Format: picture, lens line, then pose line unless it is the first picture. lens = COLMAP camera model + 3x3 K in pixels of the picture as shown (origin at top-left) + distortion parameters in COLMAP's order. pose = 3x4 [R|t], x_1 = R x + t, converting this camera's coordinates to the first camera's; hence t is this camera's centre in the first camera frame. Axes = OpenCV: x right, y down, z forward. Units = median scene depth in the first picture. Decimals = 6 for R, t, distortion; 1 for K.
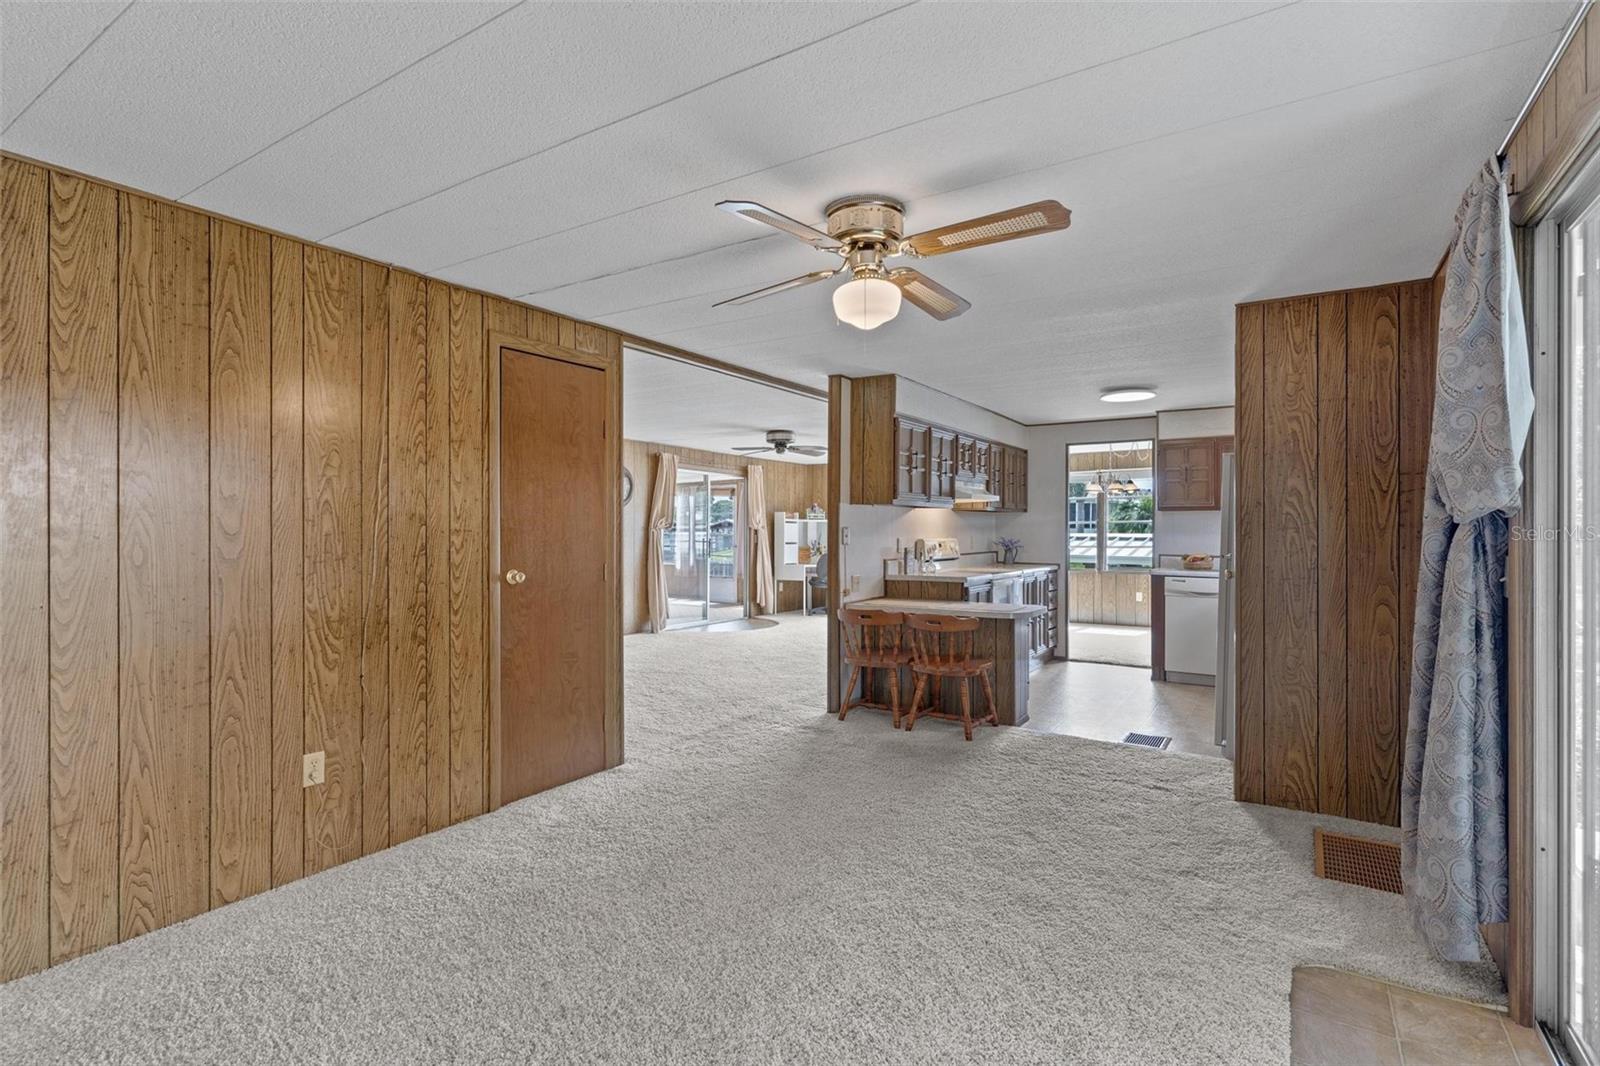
lens RADIAL K [[766.0, 0, 797.0], [0, 766.0, 528.7], [0, 0, 1]] dist [0.000823, -0.000066]
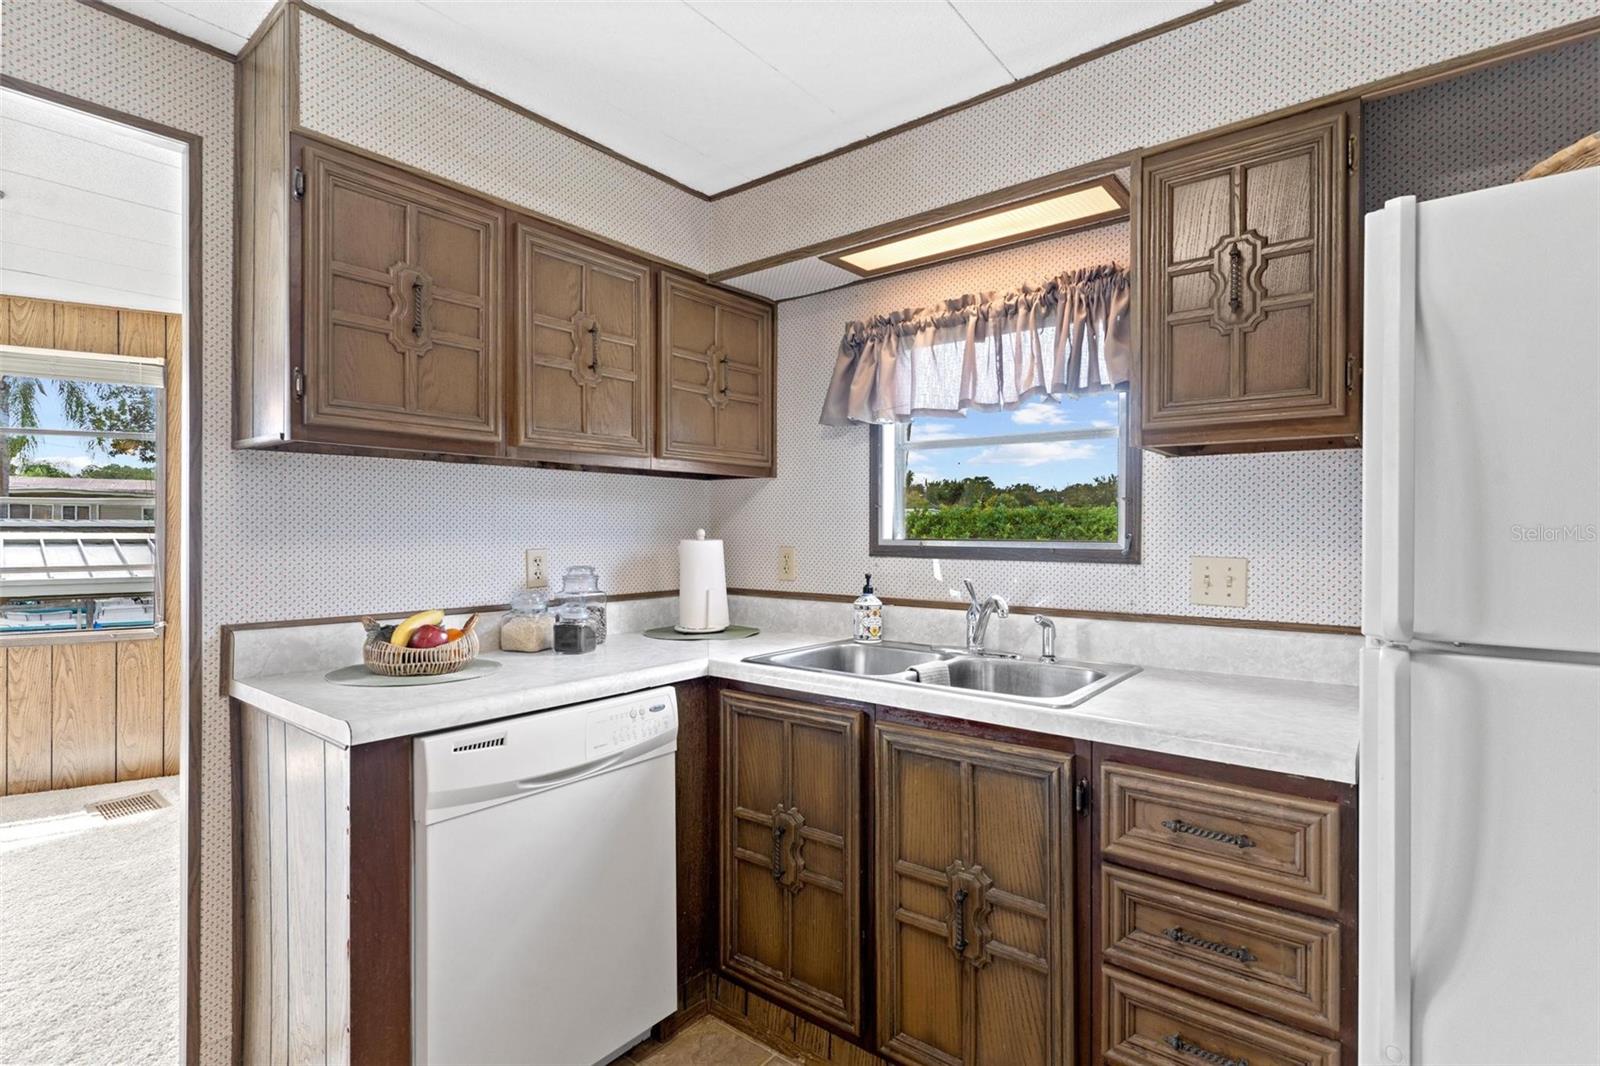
lens RADIAL K [[766.0, 0, 797.0], [0, 766.0, 528.7], [0, 0, 1]] dist [0.000823, -0.000066]
pose [[0.094504, -0.002996, 0.995520, 0.266274], [-0.004390, 0.999984, 0.003427, 0.001312], [-0.995515, -0.004695, 0.094490, 0.853378]]
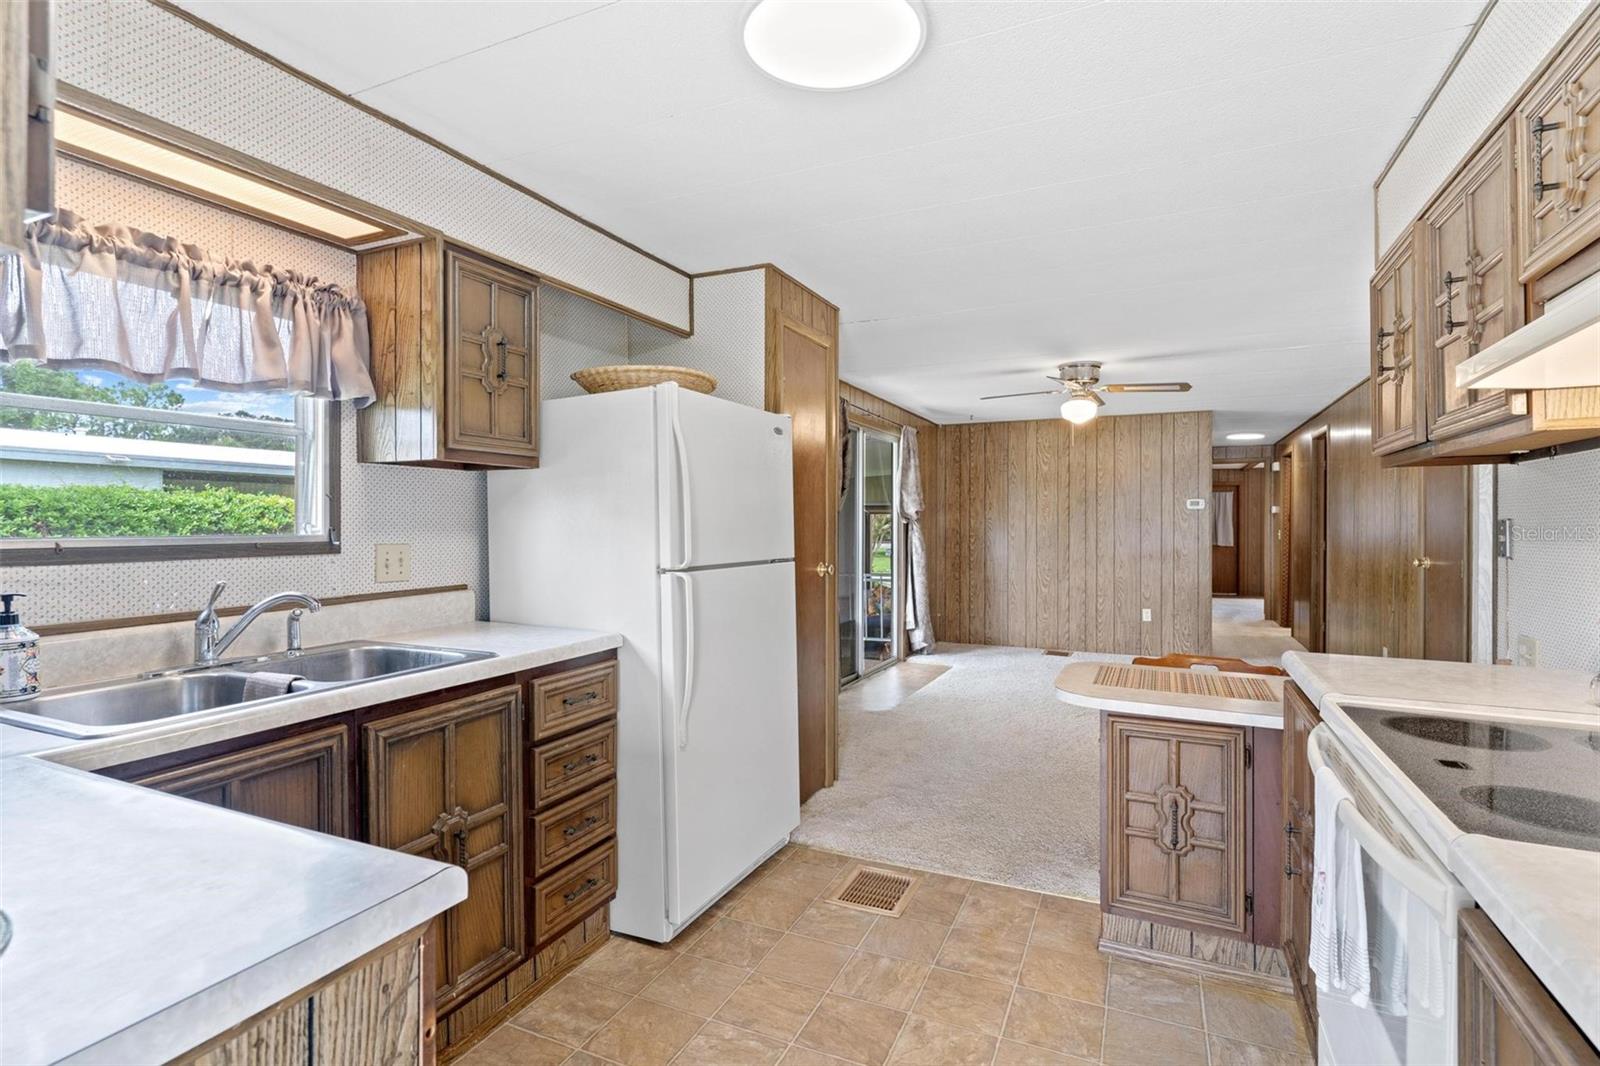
lens RADIAL K [[766.0, 0, 797.0], [0, 766.0, 528.7], [0, 0, 1]] dist [0.000823, -0.000066]
pose [[-0.990160, 0.000587, -0.139937, 0.408158], [-0.000170, 0.999985, 0.005400, 0.002489], [0.139938, 0.005371, -0.990146, 1.089362]]
